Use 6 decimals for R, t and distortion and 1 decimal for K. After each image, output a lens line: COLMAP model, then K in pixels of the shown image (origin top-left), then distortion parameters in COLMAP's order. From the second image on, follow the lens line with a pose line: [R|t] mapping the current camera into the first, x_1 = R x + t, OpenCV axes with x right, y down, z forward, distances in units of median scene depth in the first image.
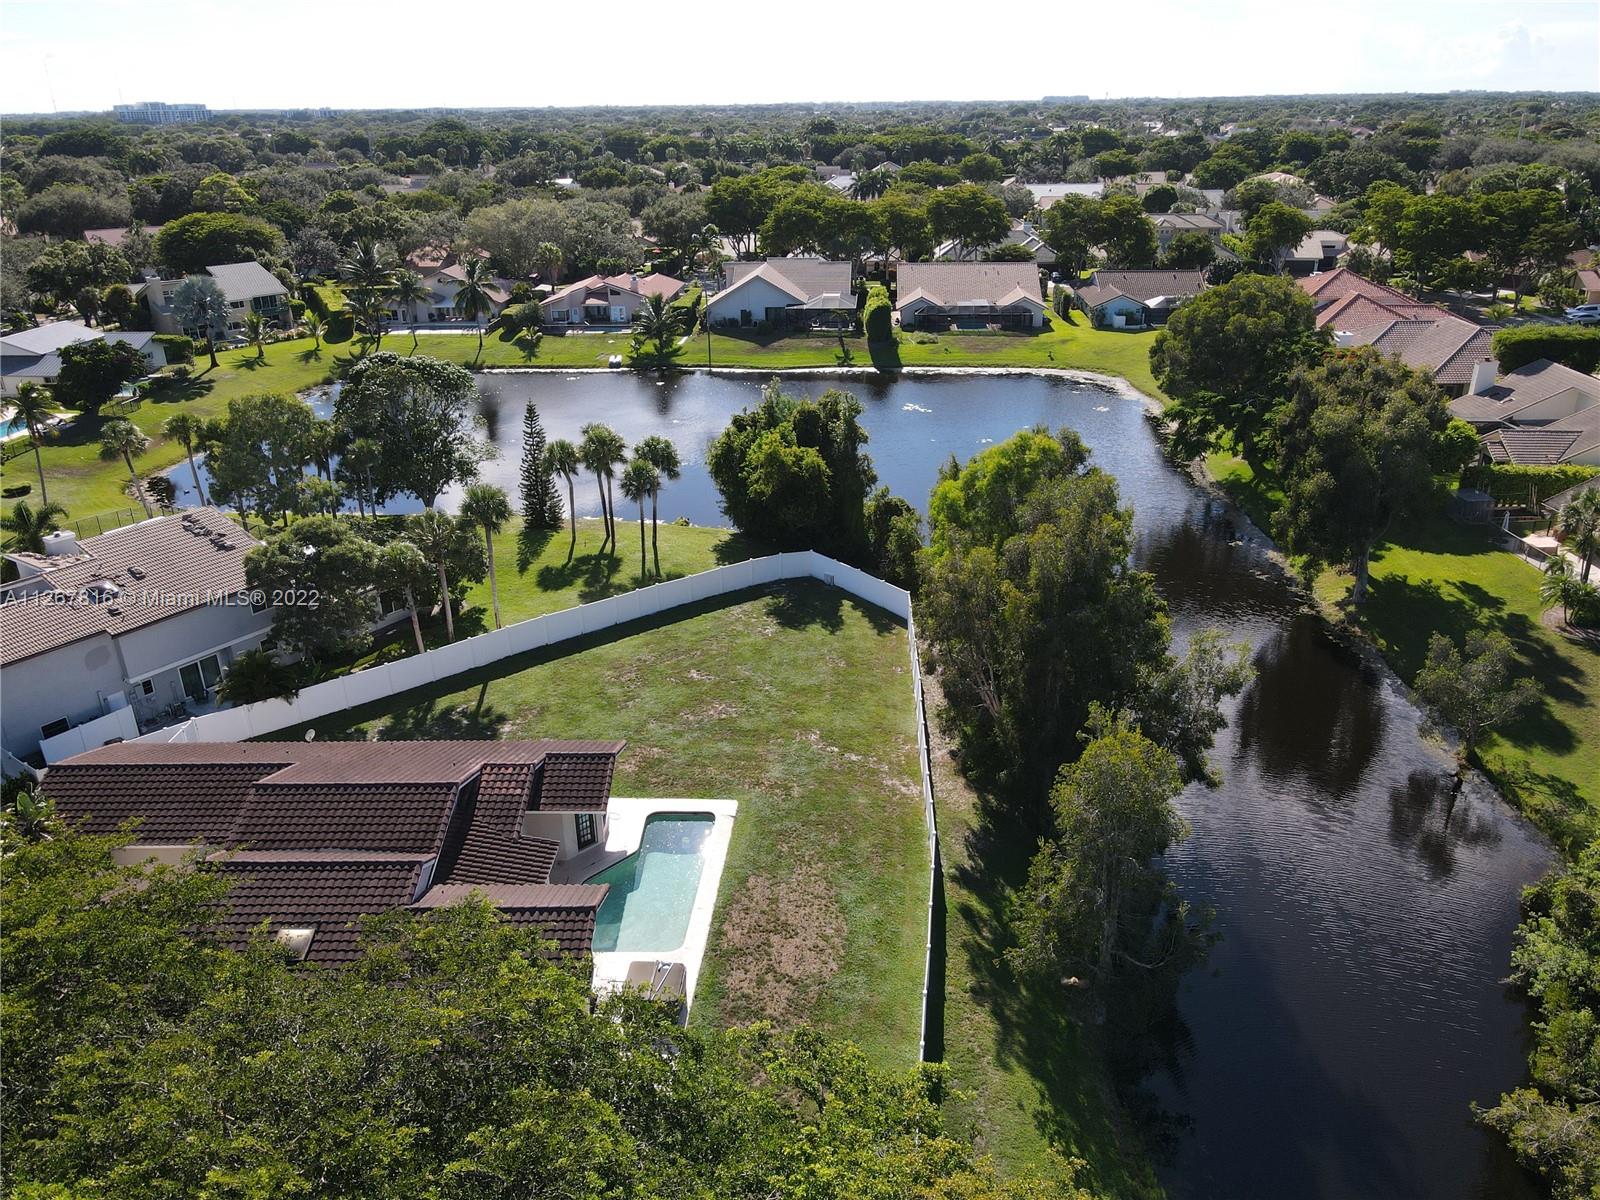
lens RADIAL K [[1178.1, 0, 802.9], [0, 1178.1, 628.0], [0, 0, 1]] dist [0.005941, 0.006988]
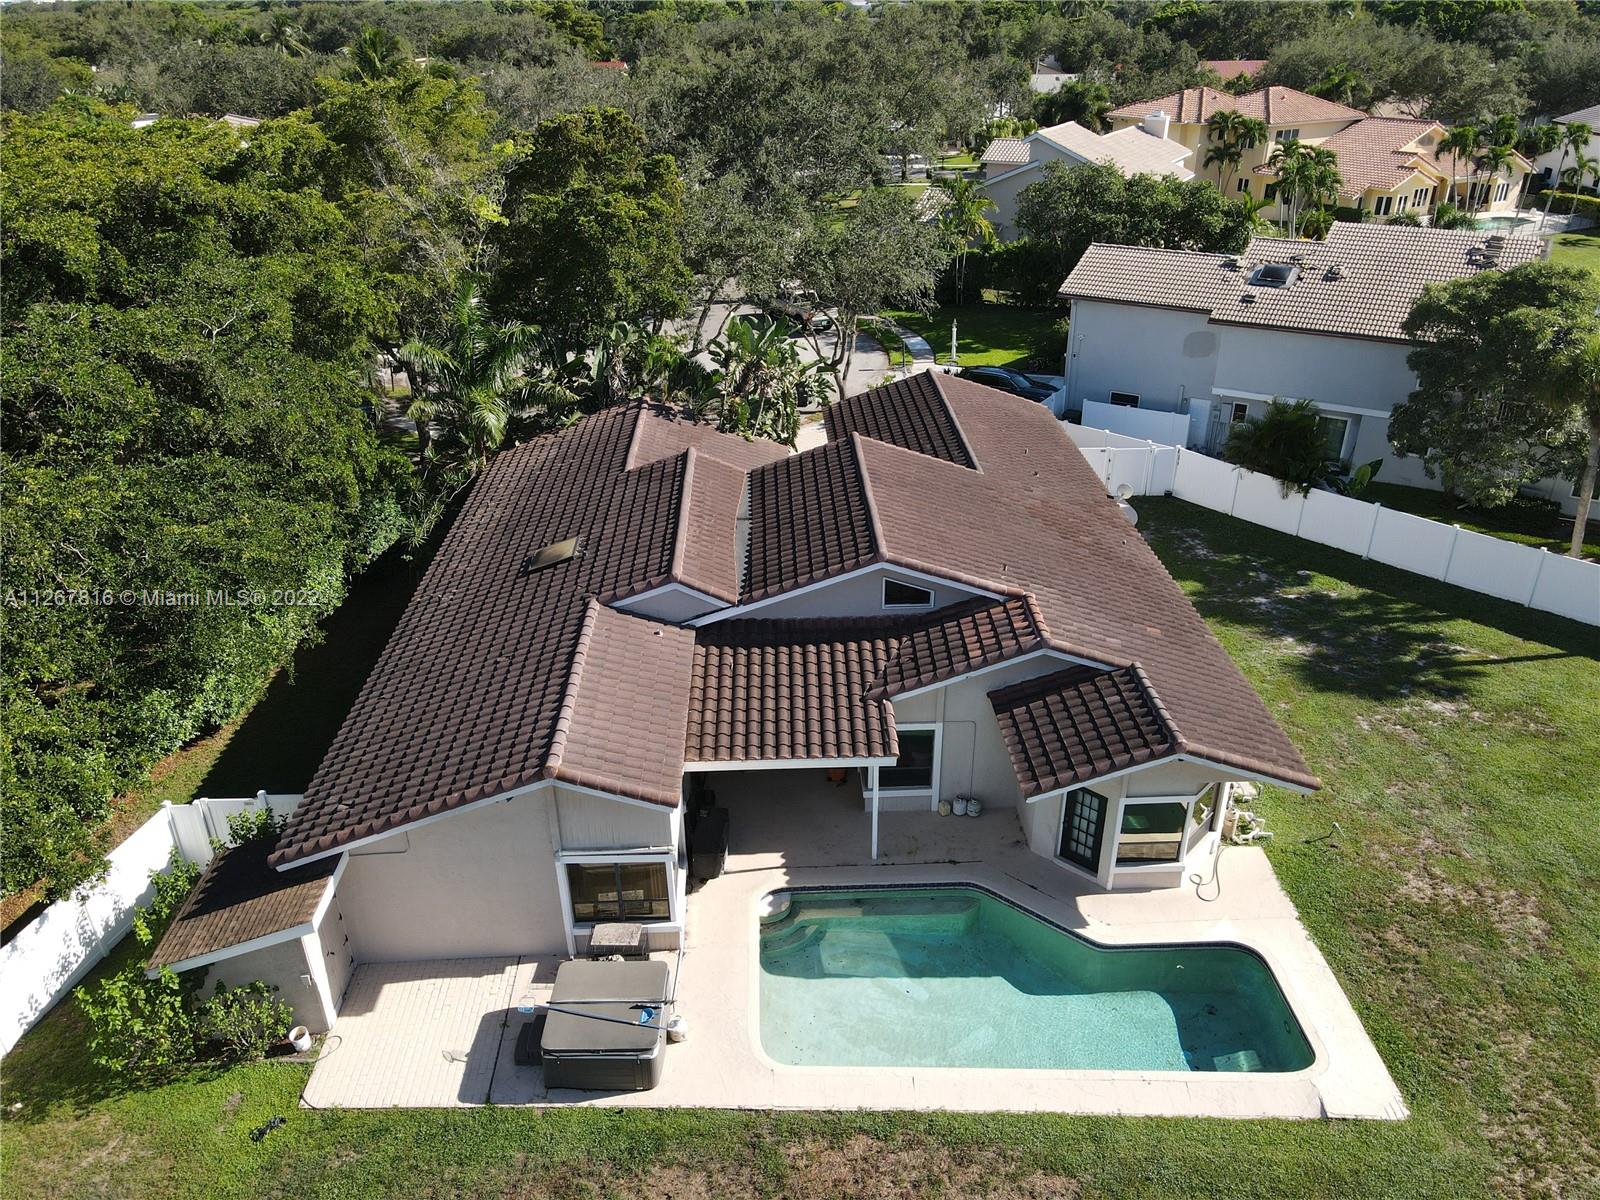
lens RADIAL K [[1178.1, 0, 801.8], [0, 1178.1, 607.1], [0, 0, 1]] dist [0.005941, 0.006988]
pose [[0.052654, 0.471121, -0.880495, 0.169601], [-0.401603, 0.817264, 0.413273, -0.052250], [0.914299, 0.331849, 0.232236, 0.660868]]
